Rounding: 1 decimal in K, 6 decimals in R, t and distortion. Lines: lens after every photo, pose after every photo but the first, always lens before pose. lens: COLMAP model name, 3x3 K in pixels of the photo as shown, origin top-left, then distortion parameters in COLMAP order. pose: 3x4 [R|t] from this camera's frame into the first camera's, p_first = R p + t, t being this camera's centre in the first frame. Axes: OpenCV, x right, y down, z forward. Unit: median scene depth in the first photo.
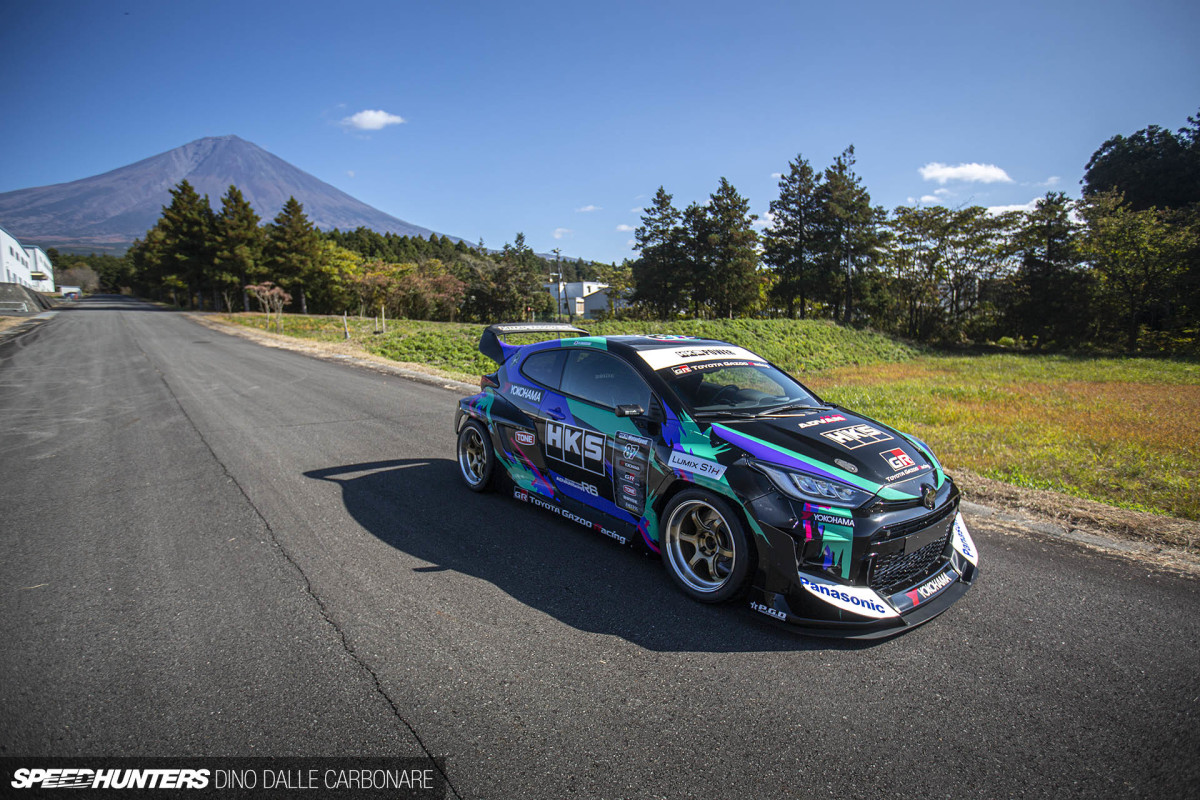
lens RADIAL K [[622.4, 0, 600.0], [0, 622.4, 400.0], [0, 0, 1]] dist [-0.000463, 0.000770]
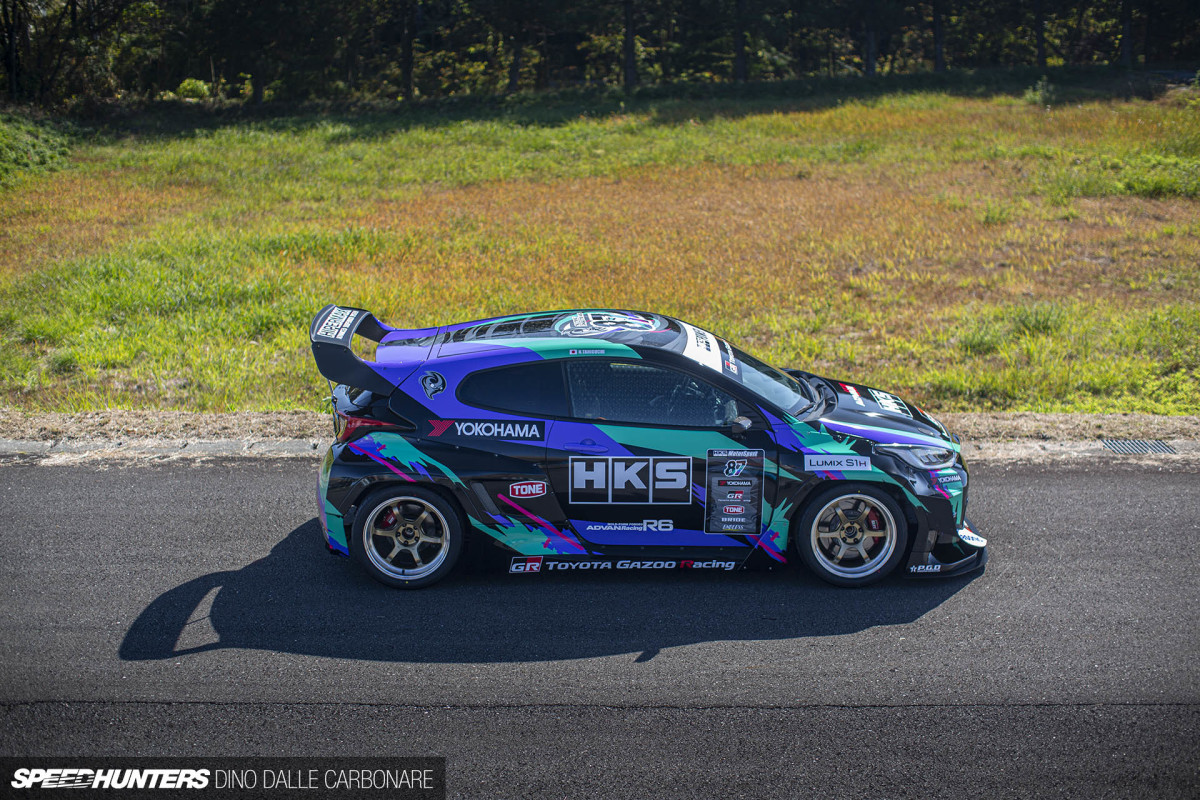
lens RADIAL K [[1797.1, 0, 600.0], [0, 1797.1, 400.0], [0, 0, 1]] dist [-0.186067, 0.708277]
pose [[0.630463, -0.197782, 0.750599, -1.841127], [0.123822, 0.980237, 0.154287, -0.403805], [-0.766280, -0.004331, 0.642492, -0.488495]]
